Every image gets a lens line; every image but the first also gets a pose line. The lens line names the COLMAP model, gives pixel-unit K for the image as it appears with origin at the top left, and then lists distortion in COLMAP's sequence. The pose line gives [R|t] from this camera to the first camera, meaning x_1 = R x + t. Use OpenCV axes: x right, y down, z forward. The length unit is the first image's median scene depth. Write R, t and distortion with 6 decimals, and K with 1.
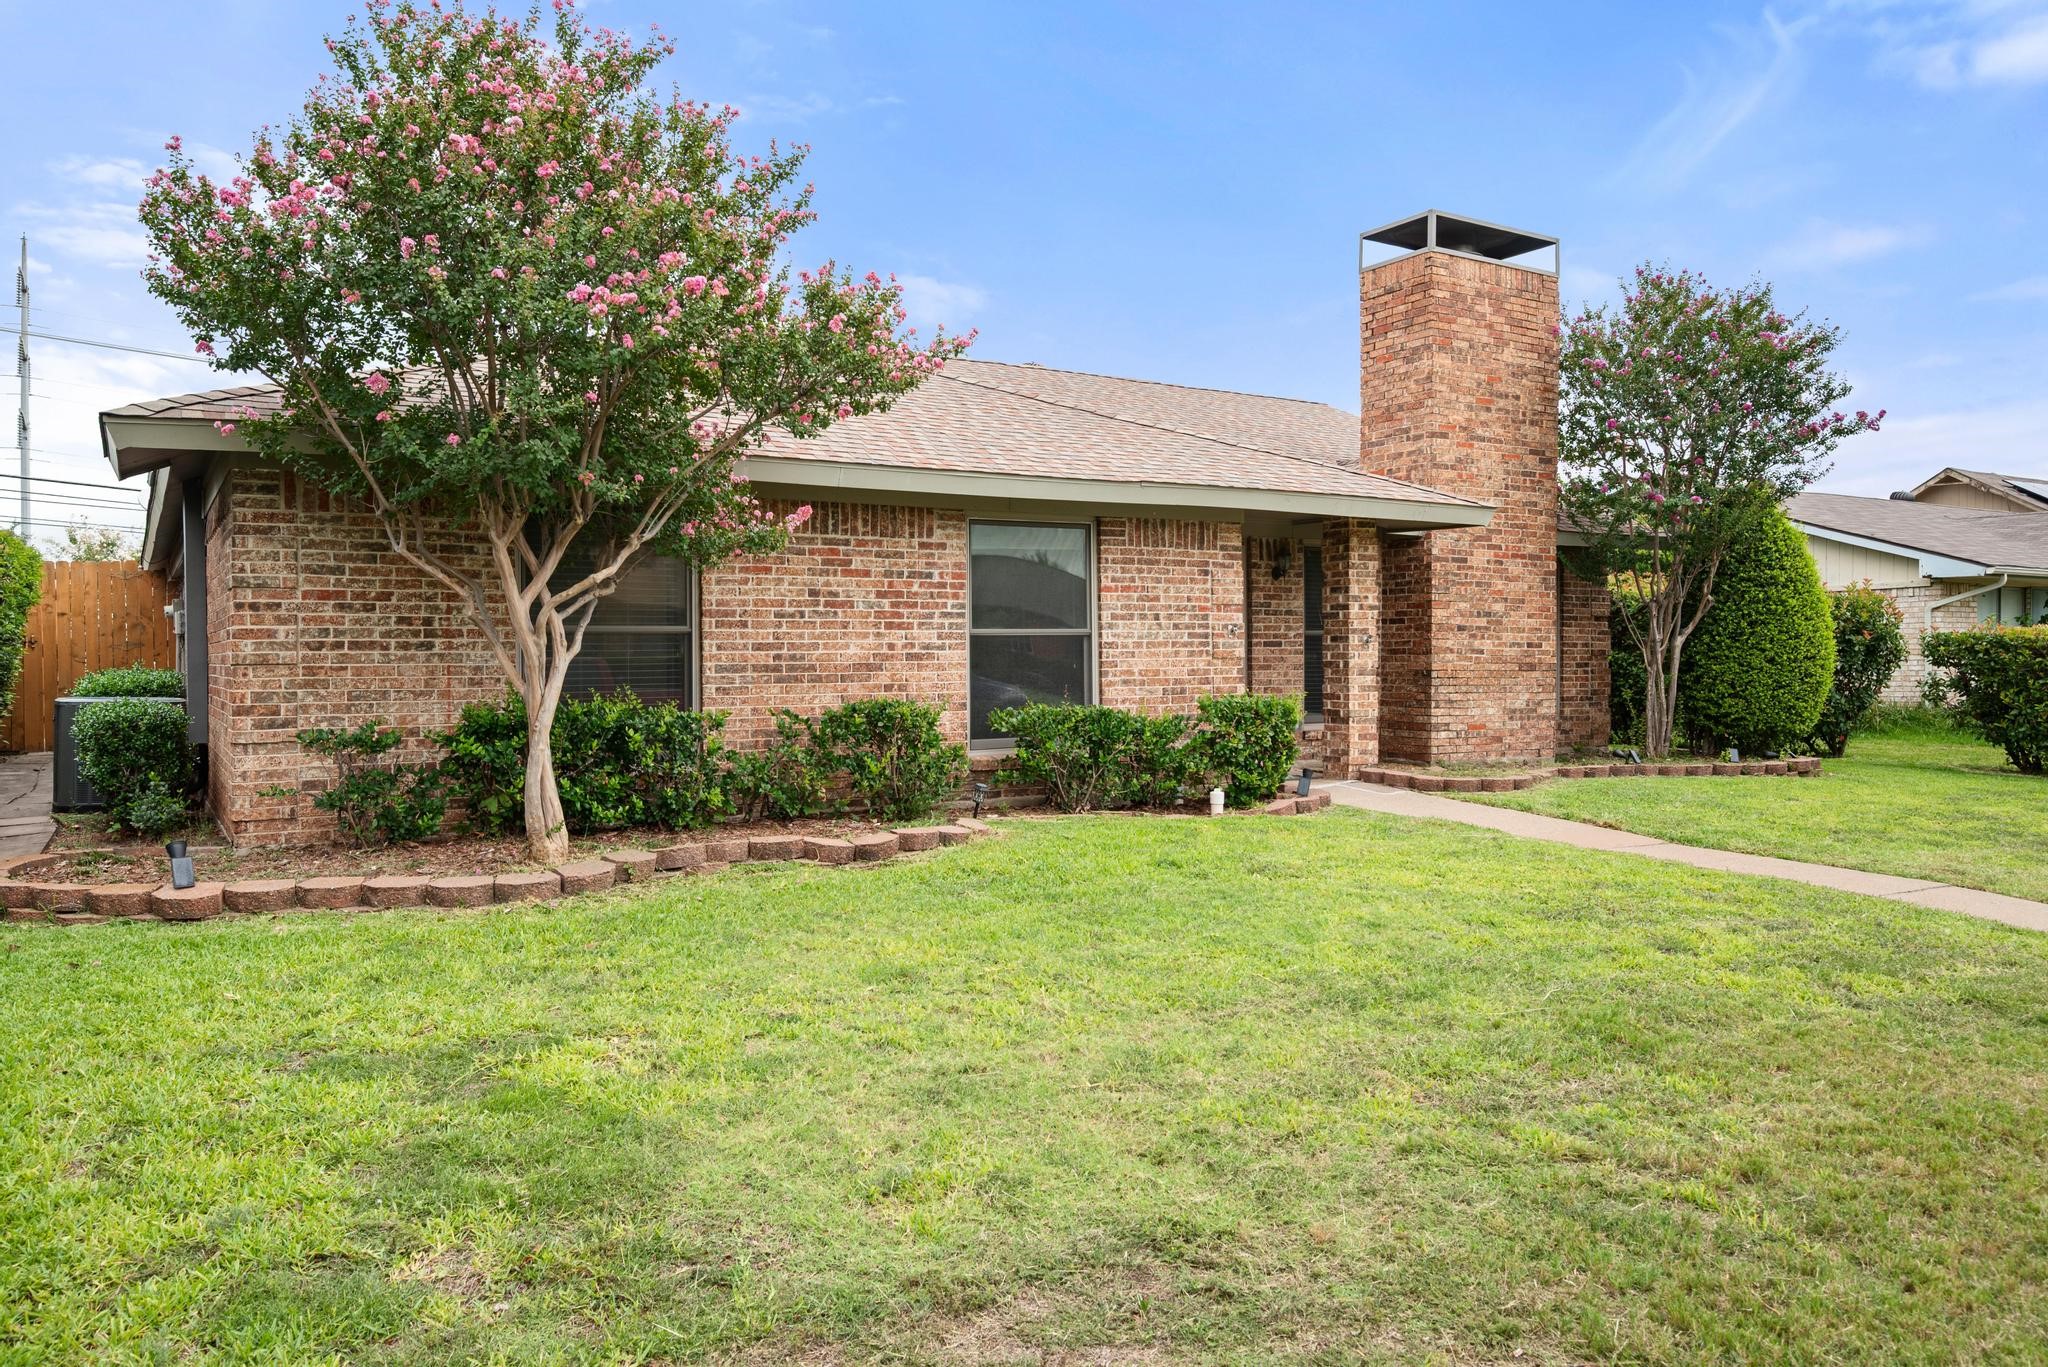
lens RADIAL K [[1444.6, 0, 1024.0], [0, 1444.6, 683.5], [0, 0, 1]] dist [-0.003071, -0.002090]
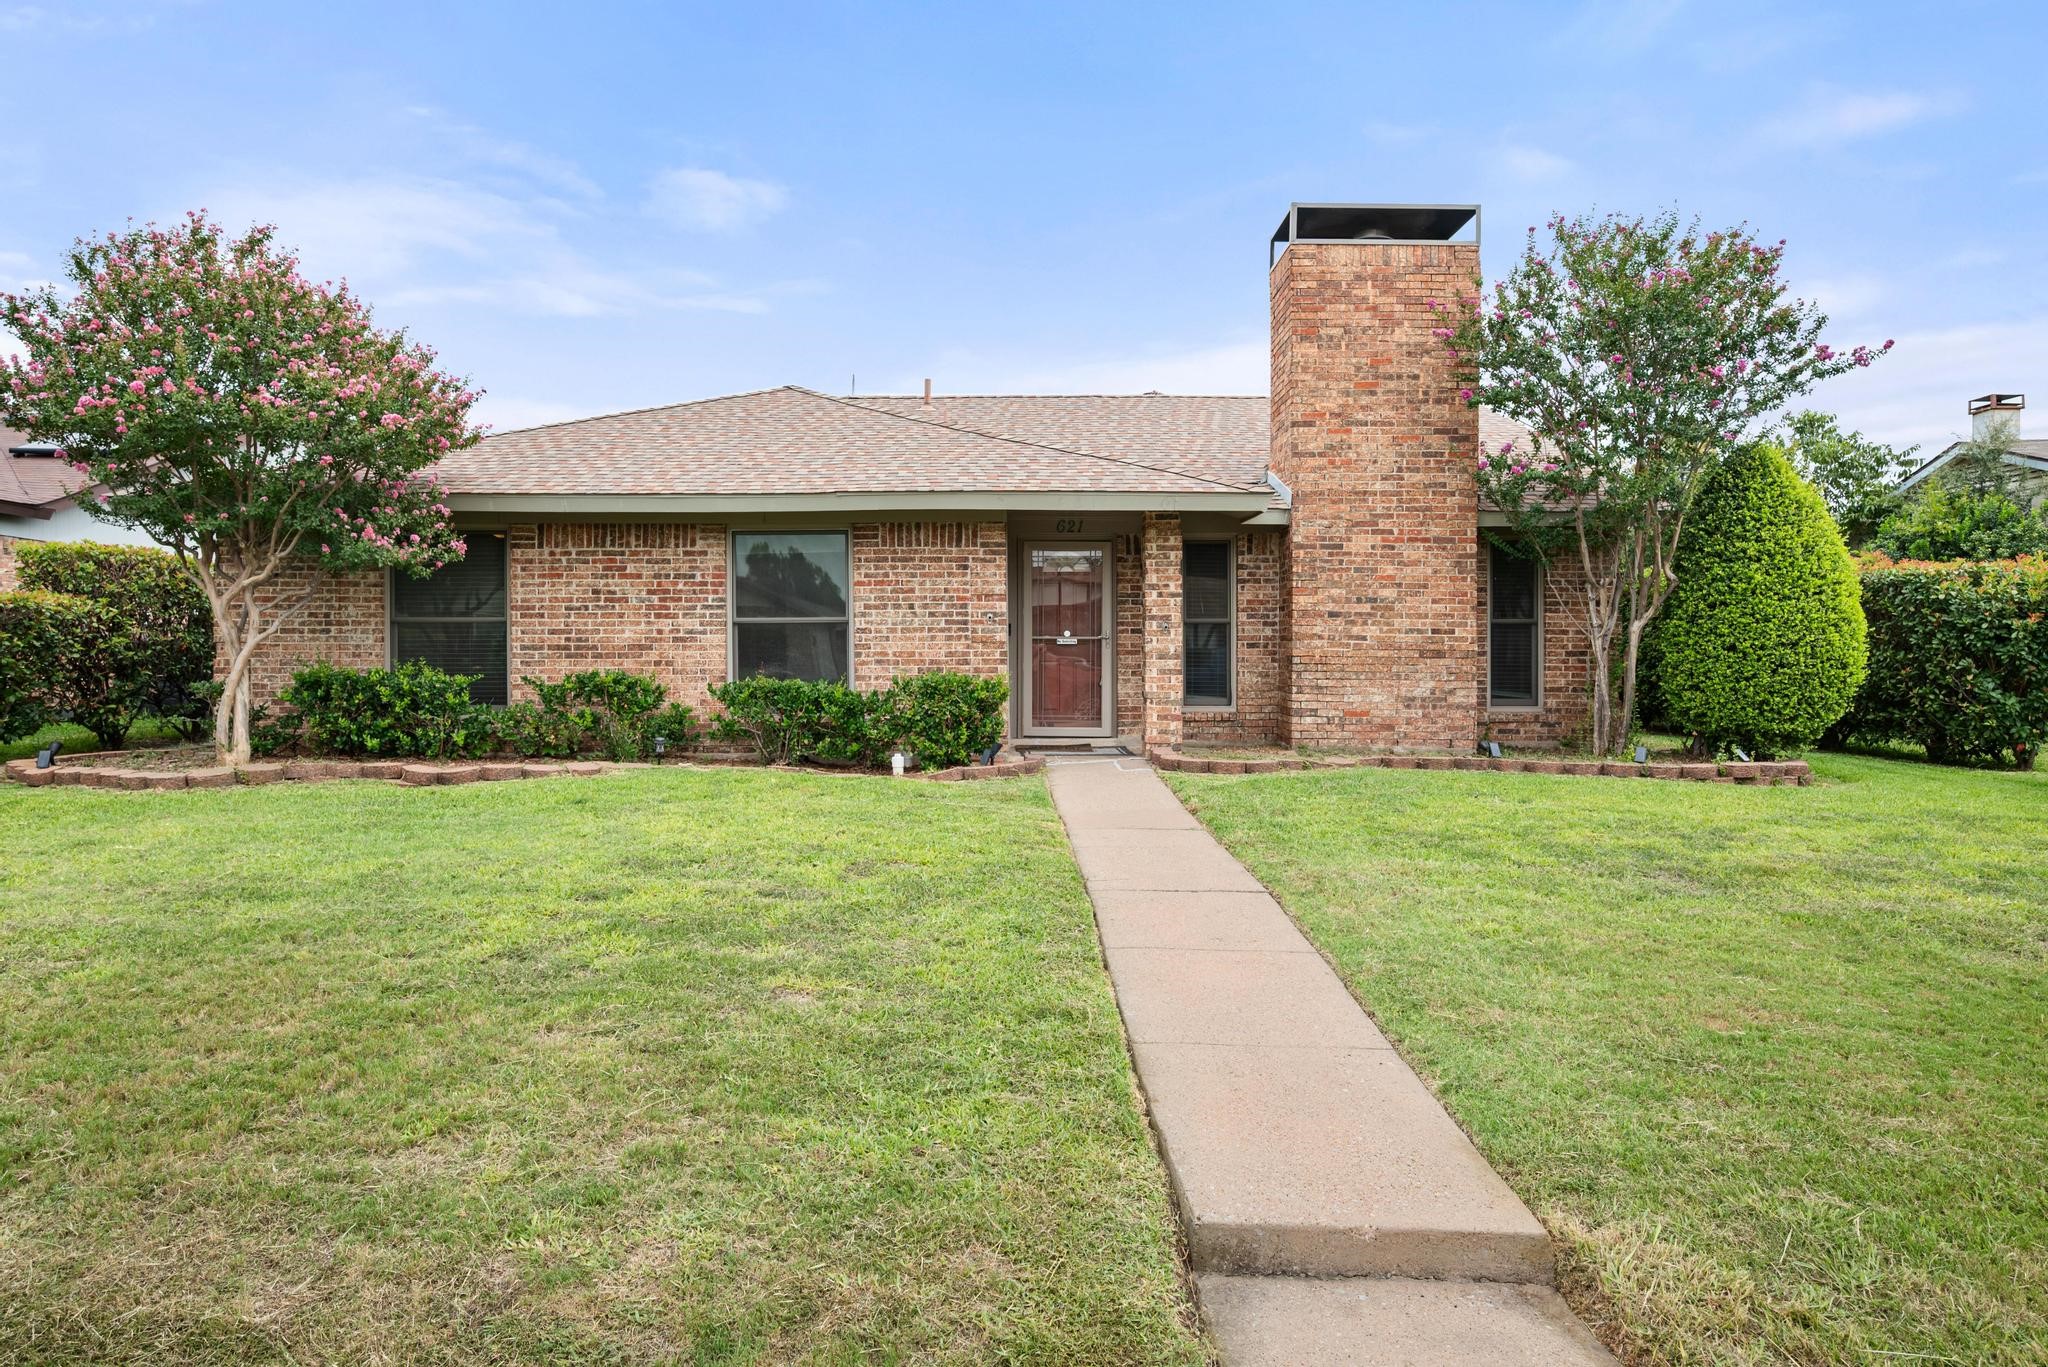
lens RADIAL K [[1193.6, 0, 1013.0], [0, 1193.6, 664.1], [0, 0, 1]] dist [0.000426, 0.000406]
pose [[0.855506, 0.007648, -0.517737, 0.639698], [-0.013817, 0.999872, -0.008062, 0.006850], [0.517609, 0.014051, 0.855502, 0.211079]]
